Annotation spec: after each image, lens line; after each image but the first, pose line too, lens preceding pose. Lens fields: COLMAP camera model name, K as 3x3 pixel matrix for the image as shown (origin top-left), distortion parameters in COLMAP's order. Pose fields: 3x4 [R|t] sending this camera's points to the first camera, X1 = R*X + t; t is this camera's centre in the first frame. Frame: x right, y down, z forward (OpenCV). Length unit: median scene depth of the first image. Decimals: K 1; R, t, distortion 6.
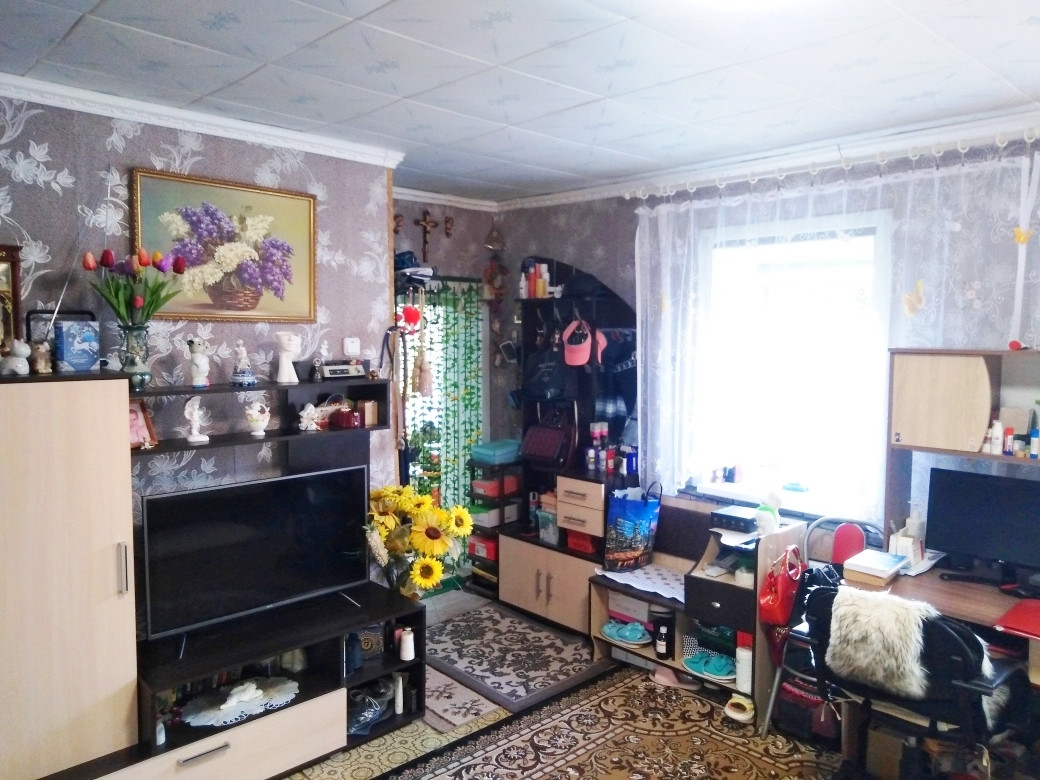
lens RADIAL K [[765.8, 0, 515.8], [0, 765.8, 385.5], [0, 0, 1]] dist [0.001165, -0.005958]
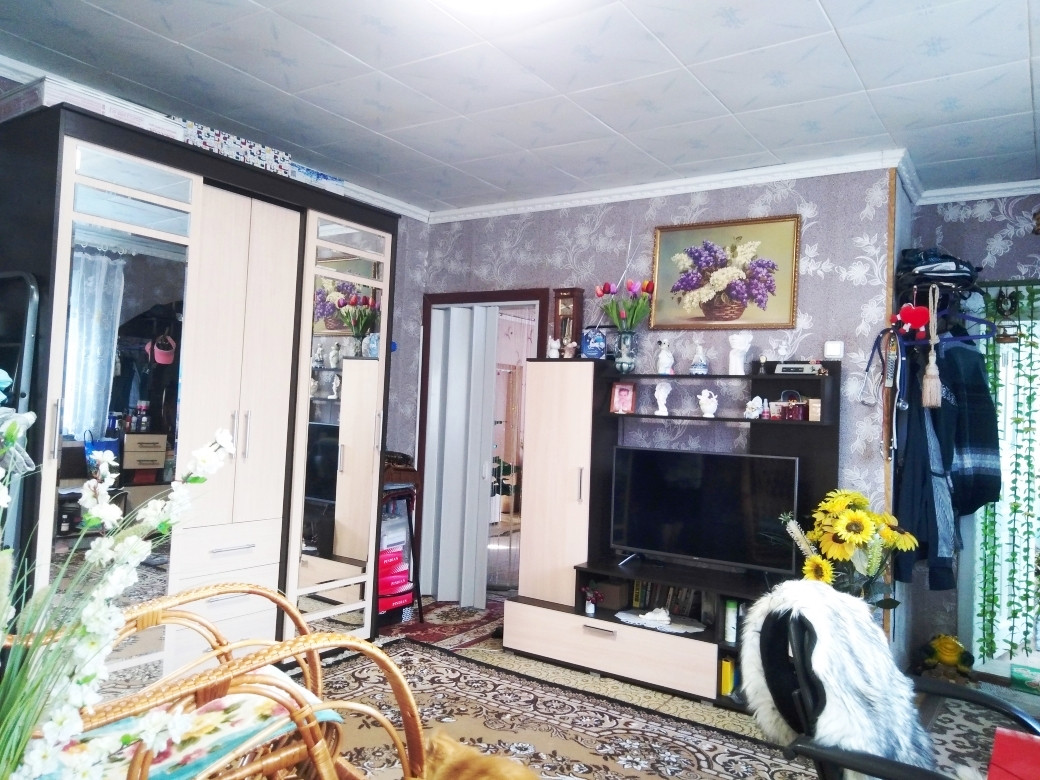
lens RADIAL K [[765.8, 0, 515.8], [0, 765.8, 385.5], [0, 0, 1]] dist [0.001165, -0.005958]
pose [[0.209786, -0.034227, -0.977148, 0.767007], [-0.118045, 0.991190, -0.060062, 0.119263], [0.970595, 0.127948, 0.203898, 0.424703]]
